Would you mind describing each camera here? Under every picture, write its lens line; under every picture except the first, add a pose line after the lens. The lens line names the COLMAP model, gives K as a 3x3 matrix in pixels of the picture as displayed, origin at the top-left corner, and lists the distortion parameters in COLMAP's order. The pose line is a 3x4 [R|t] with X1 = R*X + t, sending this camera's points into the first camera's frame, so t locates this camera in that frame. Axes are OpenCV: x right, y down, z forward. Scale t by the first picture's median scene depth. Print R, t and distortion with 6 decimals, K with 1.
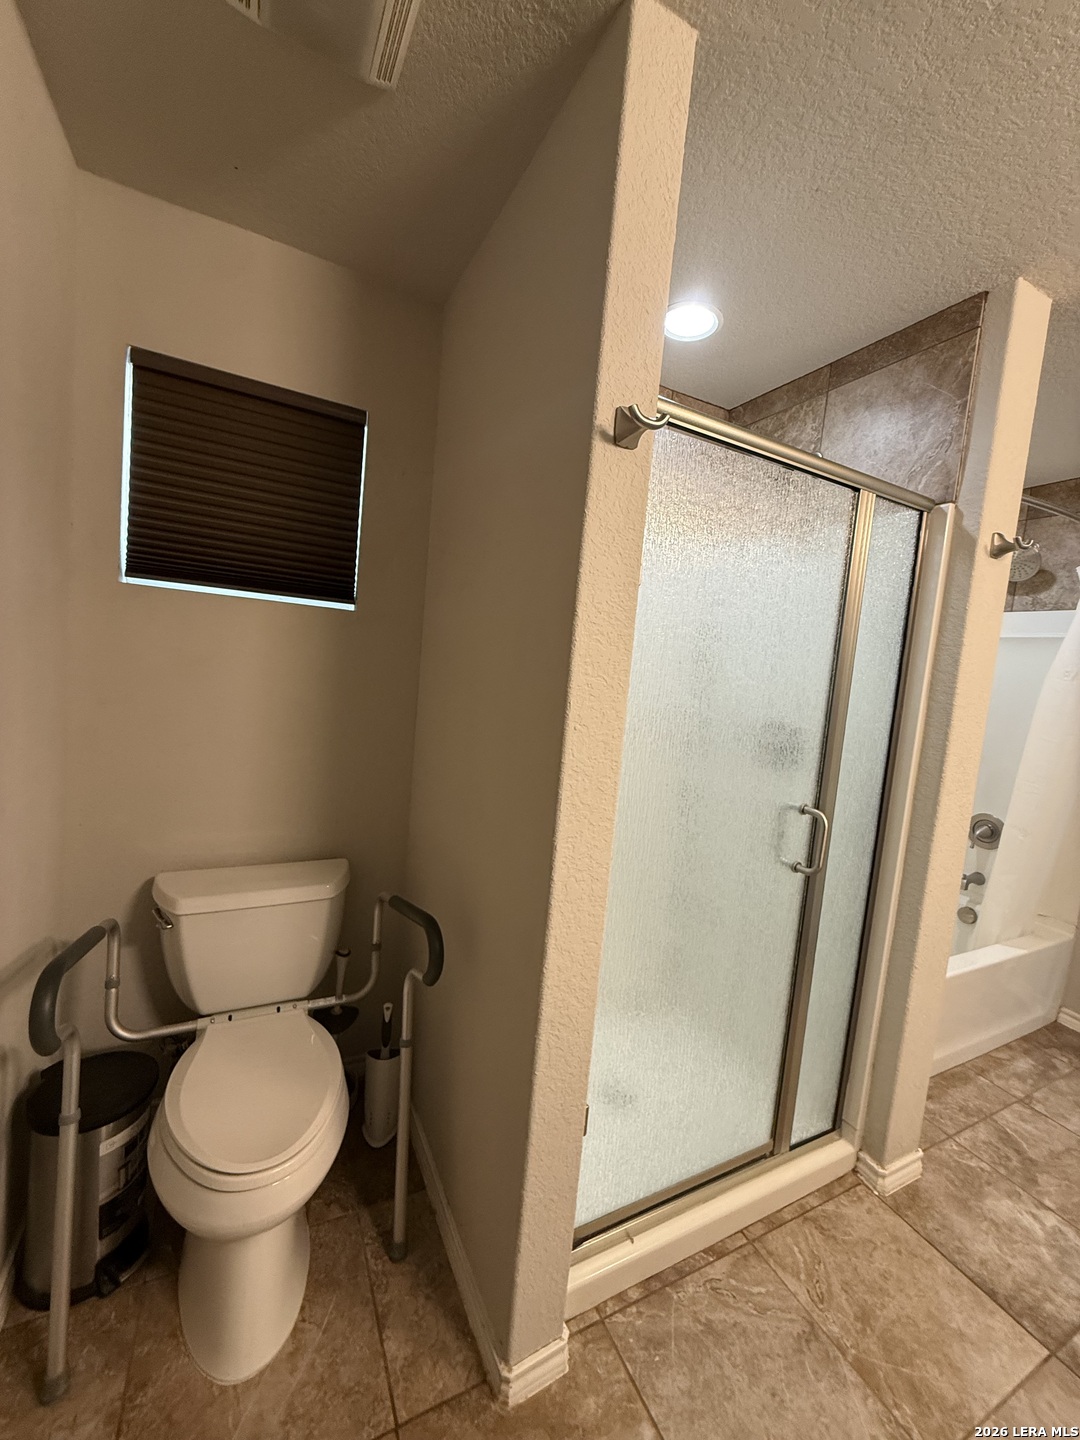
lens RADIAL K [[576.4, 0, 544.7], [0, 576.4, 712.5], [0, 0, 1]] dist [-0.001008, 0.000648]
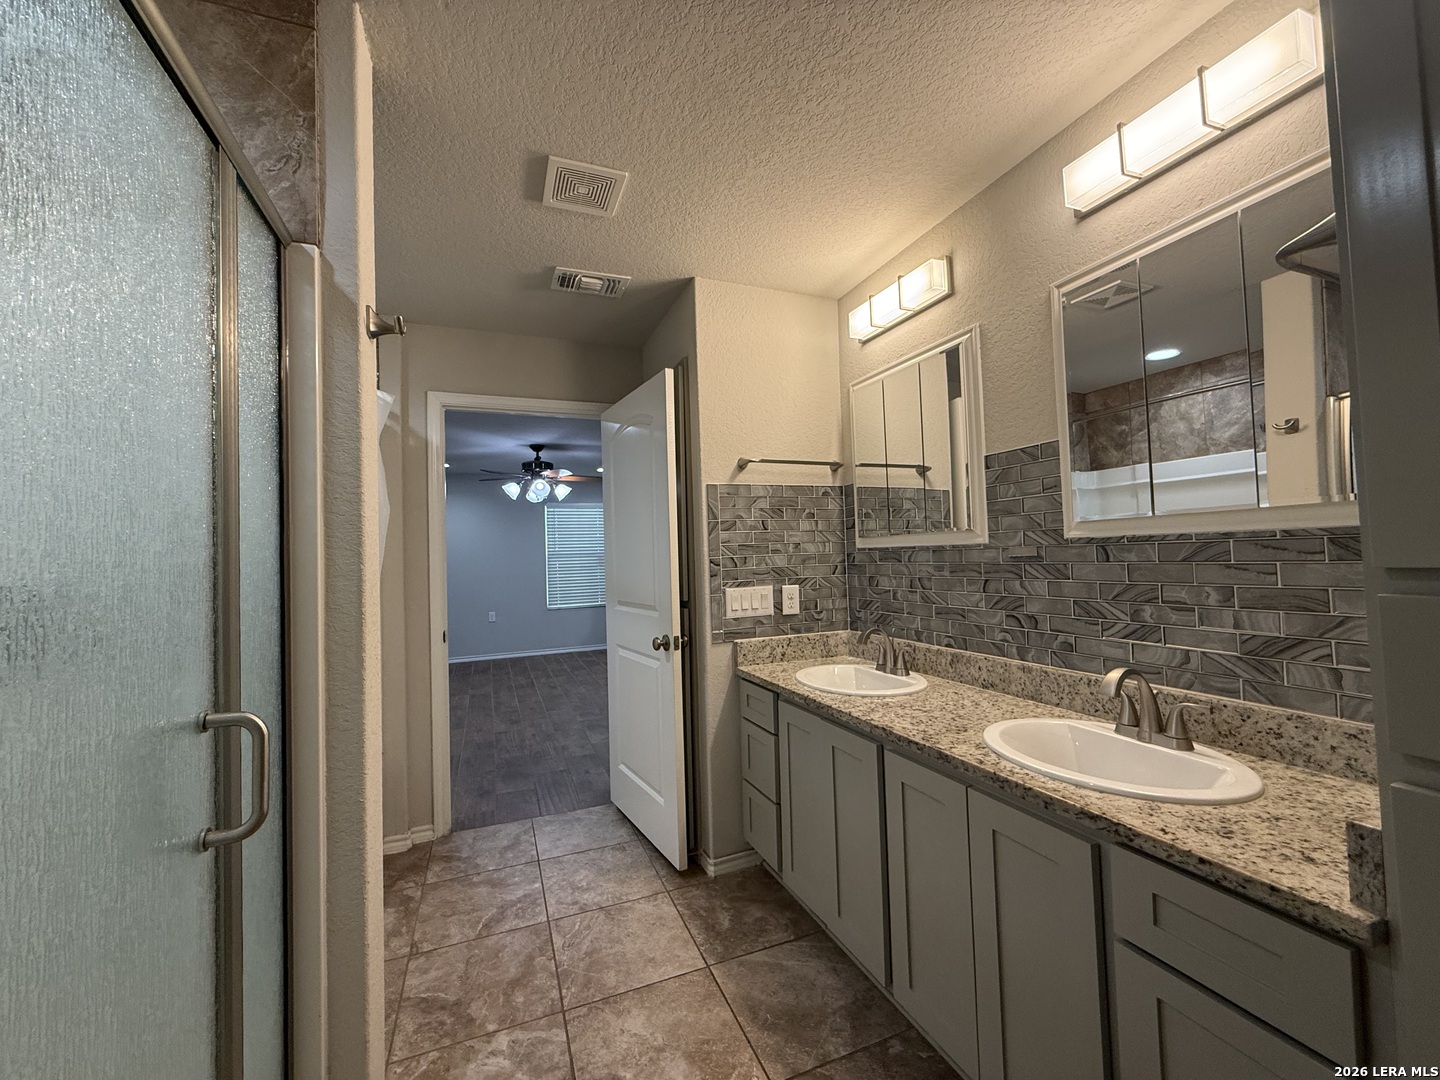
lens RADIAL K [[576.4, 0, 715.3], [0, 576.4, 536.3], [0, 0, 1]] dist [-0.001008, 0.000648]
pose [[0.094569, -0.060254, 0.993693, -0.004953], [0.126156, 0.990845, 0.048076, 0.037364], [-0.987492, 0.120814, 0.101305, 0.489397]]
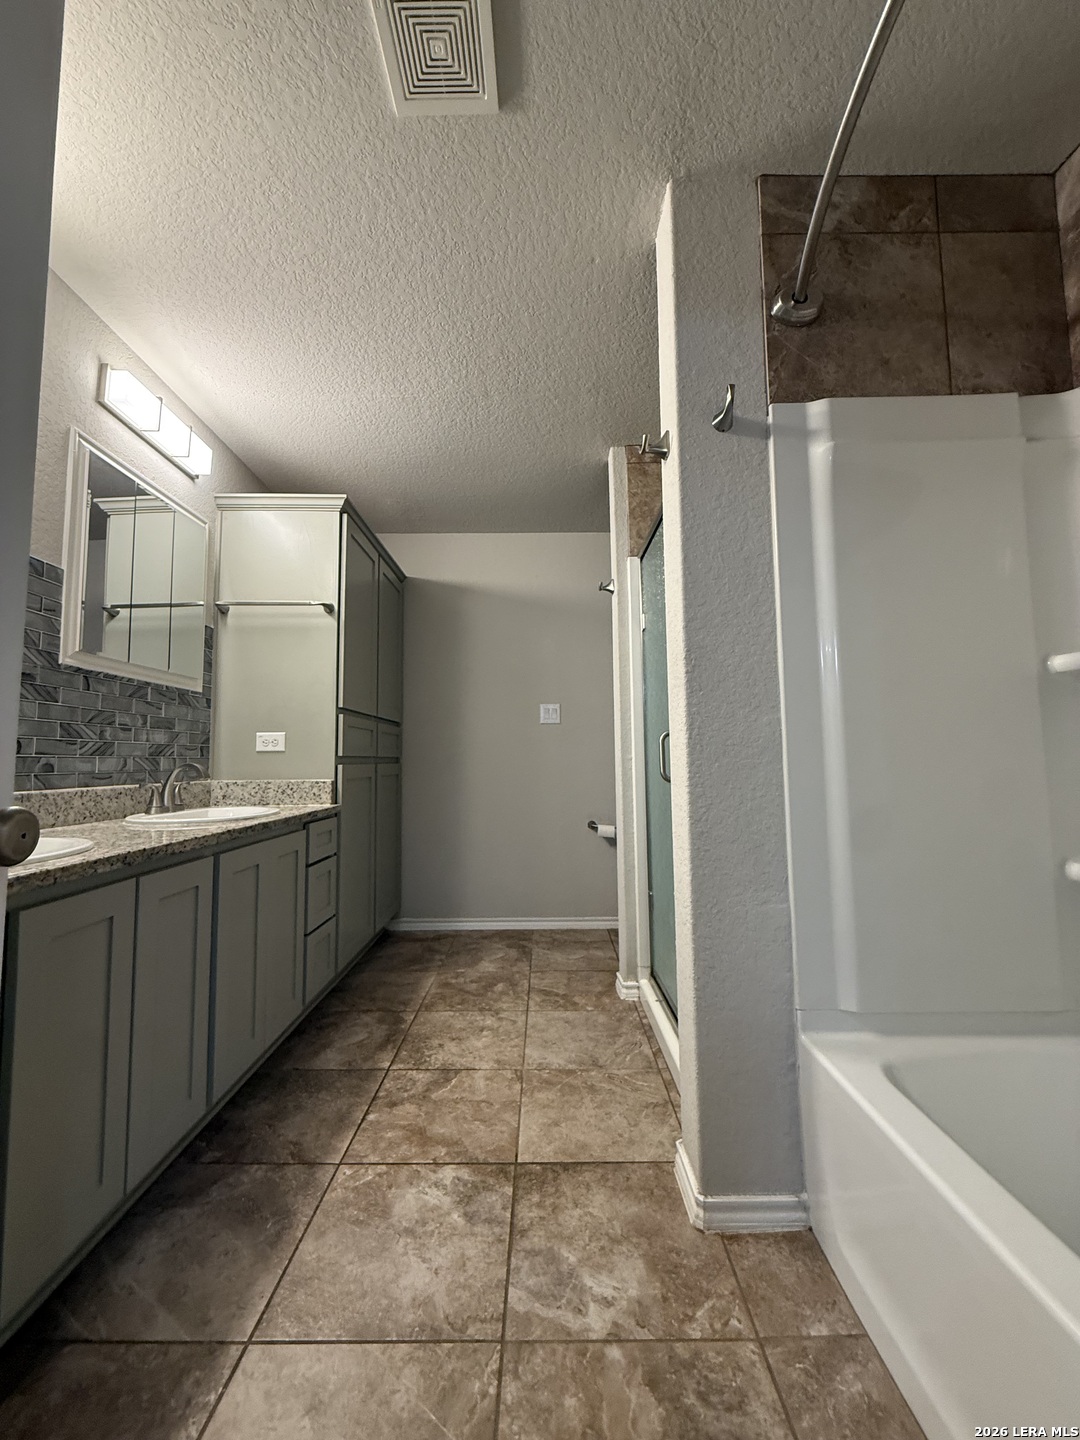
lens RADIAL K [[576.4, 0, 540.5], [0, 576.4, 714.8], [0, 0, 1]] dist [-0.001008, 0.000648]
pose [[-0.459816, -0.159000, -0.873664, 1.746082], [-0.109014, 0.986505, -0.122162, 0.323003], [0.881298, 0.039069, -0.470944, 1.351305]]
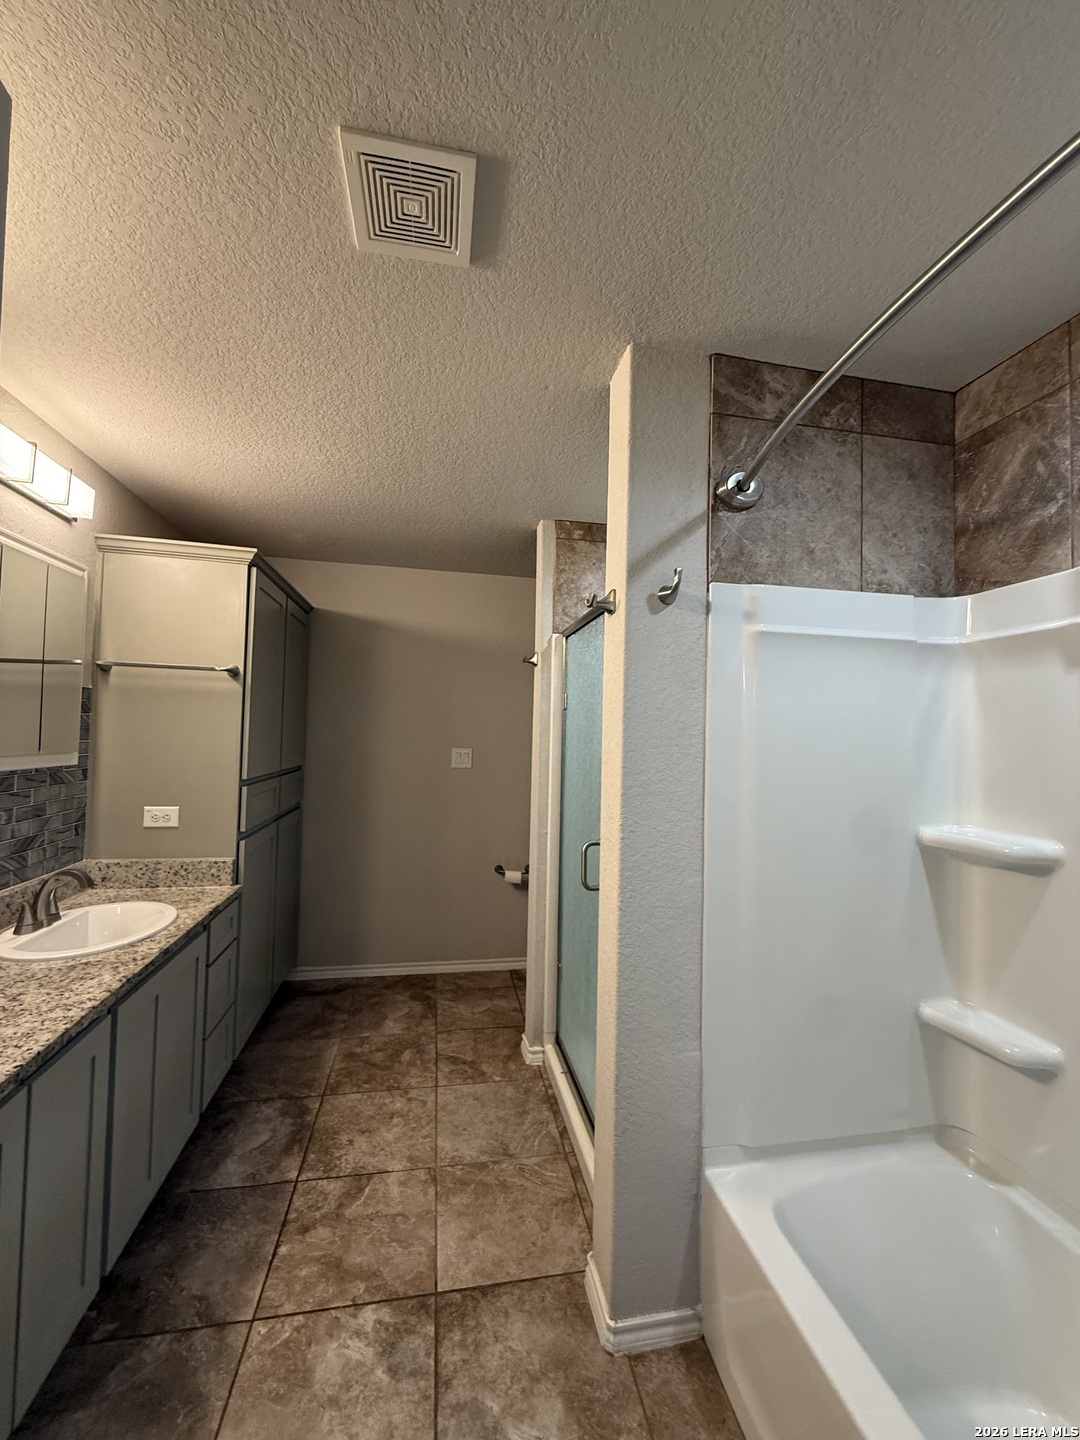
lens RADIAL K [[576.4, 0, 541.5], [0, 576.4, 715.6], [0, 0, 1]] dist [-0.001008, 0.000648]
pose [[-0.283029, -0.130707, -0.950163, 1.834390], [-0.133406, 0.986405, -0.095954, 0.023023], [0.949788, 0.099600, -0.296618, 1.257477]]
